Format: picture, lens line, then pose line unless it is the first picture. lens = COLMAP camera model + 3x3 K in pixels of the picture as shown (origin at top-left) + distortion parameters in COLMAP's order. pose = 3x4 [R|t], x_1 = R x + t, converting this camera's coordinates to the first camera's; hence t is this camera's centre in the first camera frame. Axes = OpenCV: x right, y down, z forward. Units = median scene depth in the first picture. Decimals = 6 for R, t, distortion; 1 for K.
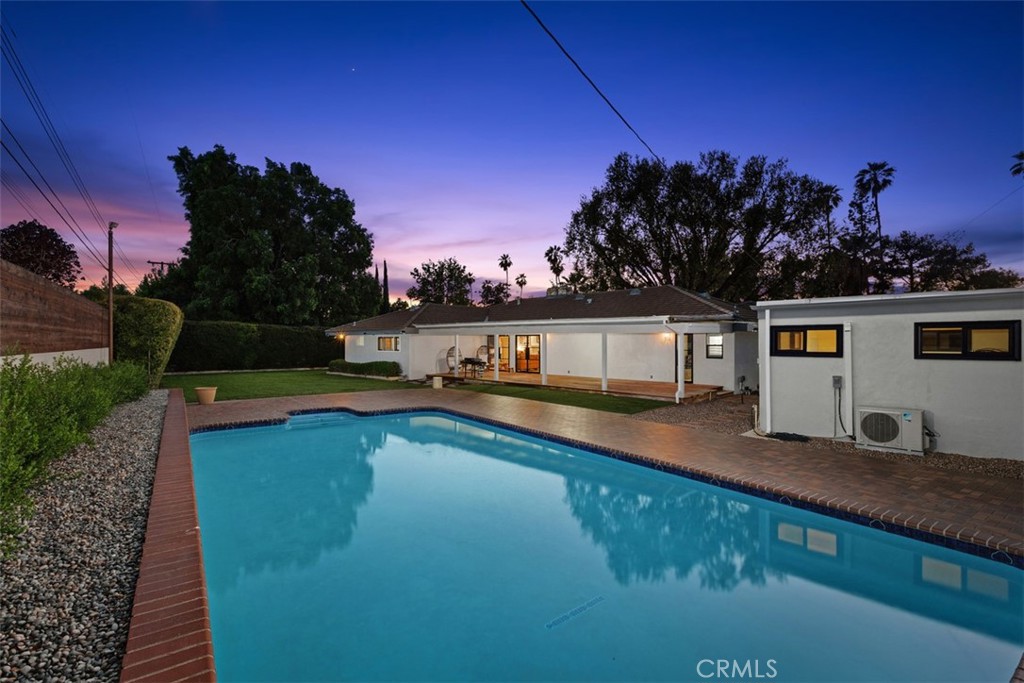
lens RADIAL K [[487.8, 0, 512.0], [0, 487.8, 341.5], [0, 0, 1]] dist [0.000404, 0.000081]
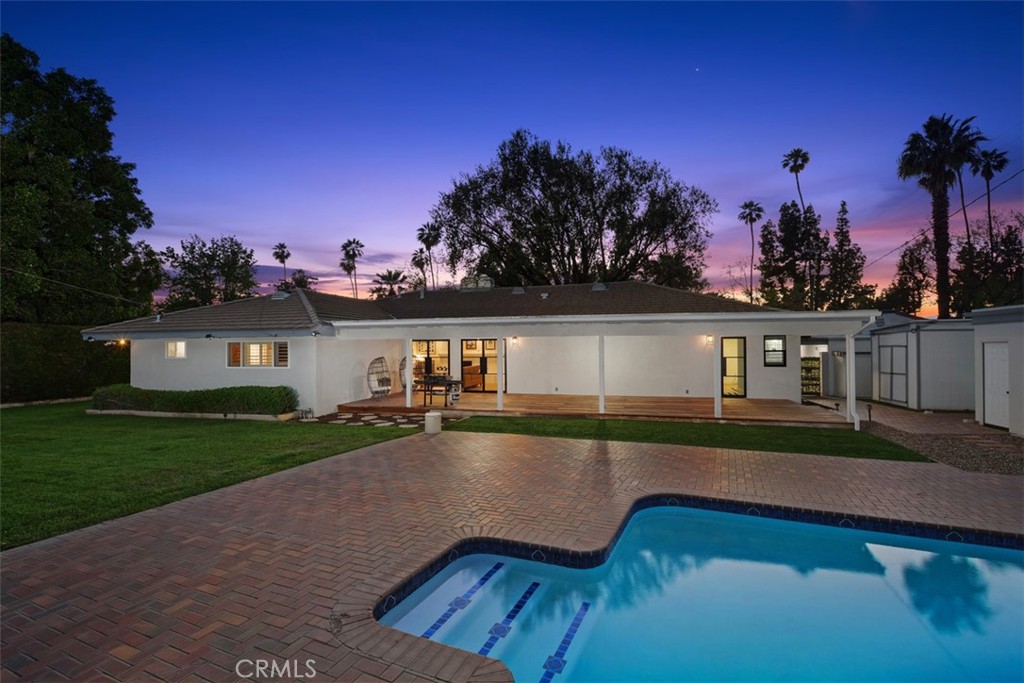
lens RADIAL K [[471.0, 0, 512.0], [0, 471.0, 341.5], [0, 0, 1]] dist [0.001073, 0.000296]
pose [[0.862772, 0.001080, 0.505593, -0.222493], [0.006472, 0.999892, -0.013180, -0.000376], [-0.505552, 0.014644, 0.862672, 0.312860]]
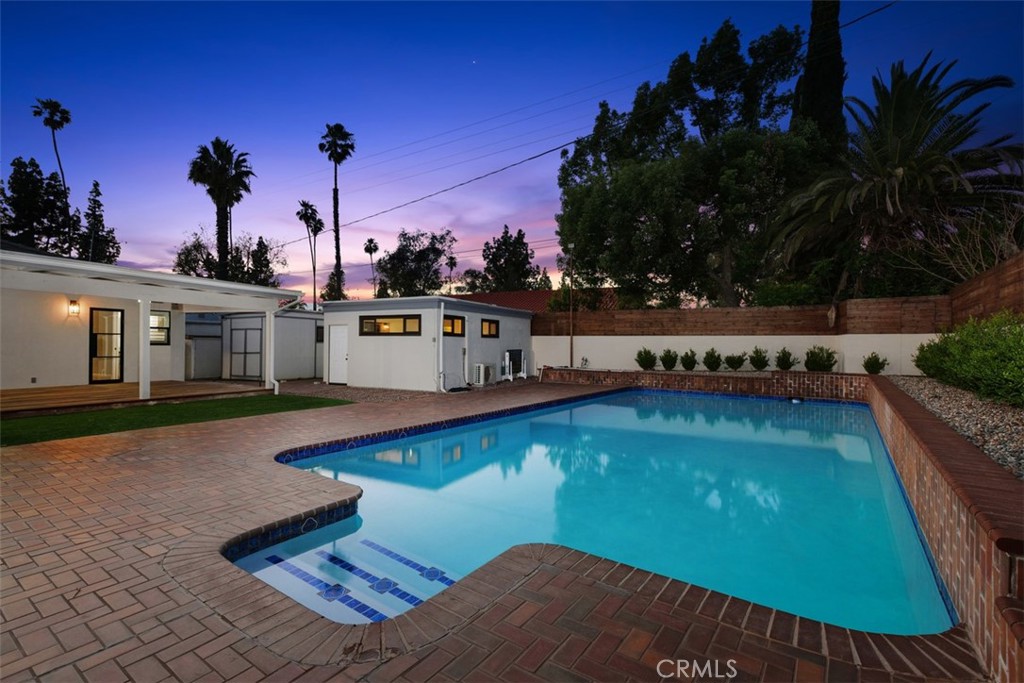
lens RADIAL K [[471.0, 0, 512.0], [0, 471.0, 341.5], [0, 0, 1]] dist [0.001073, 0.000296]
pose [[-0.346063, 0.007786, 0.938179, -0.271616], [-0.004404, 0.999941, -0.009923, 0.019903], [-0.938201, -0.007565, -0.346009, 0.433291]]
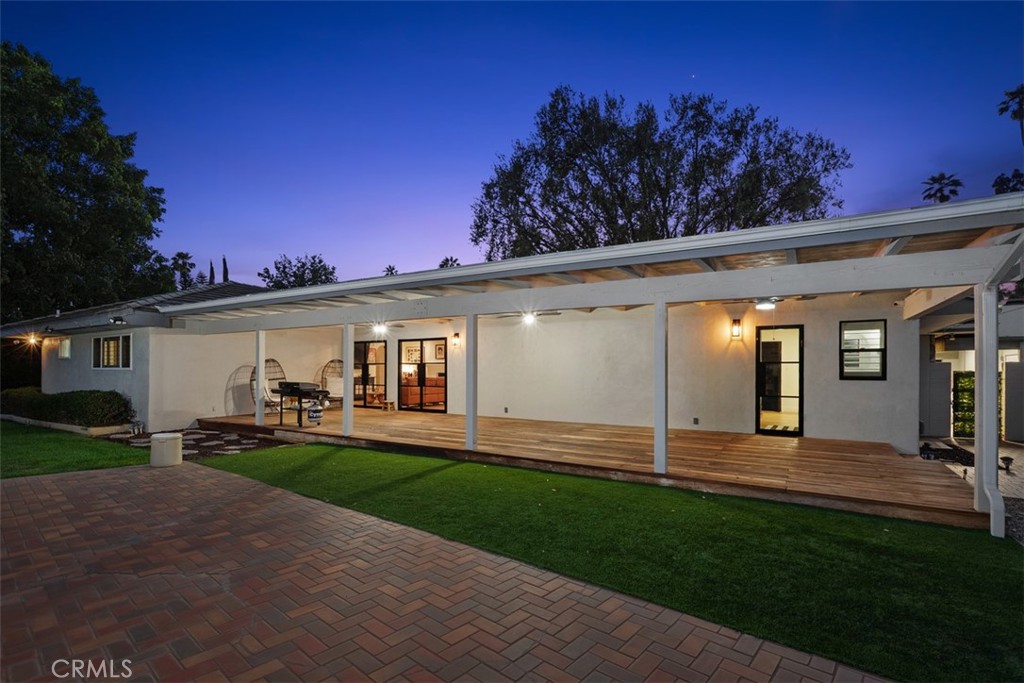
lens RADIAL K [[474.3, 0, 515.6], [0, 474.3, 371.9], [0, 0, 1]] dist [-0.000365, 0.000449]
pose [[0.971203, 0.006191, 0.238173, 0.006698], [-0.006082, 0.999981, -0.001194, 0.017509], [-0.238176, -0.000289, 0.971222, 0.387795]]
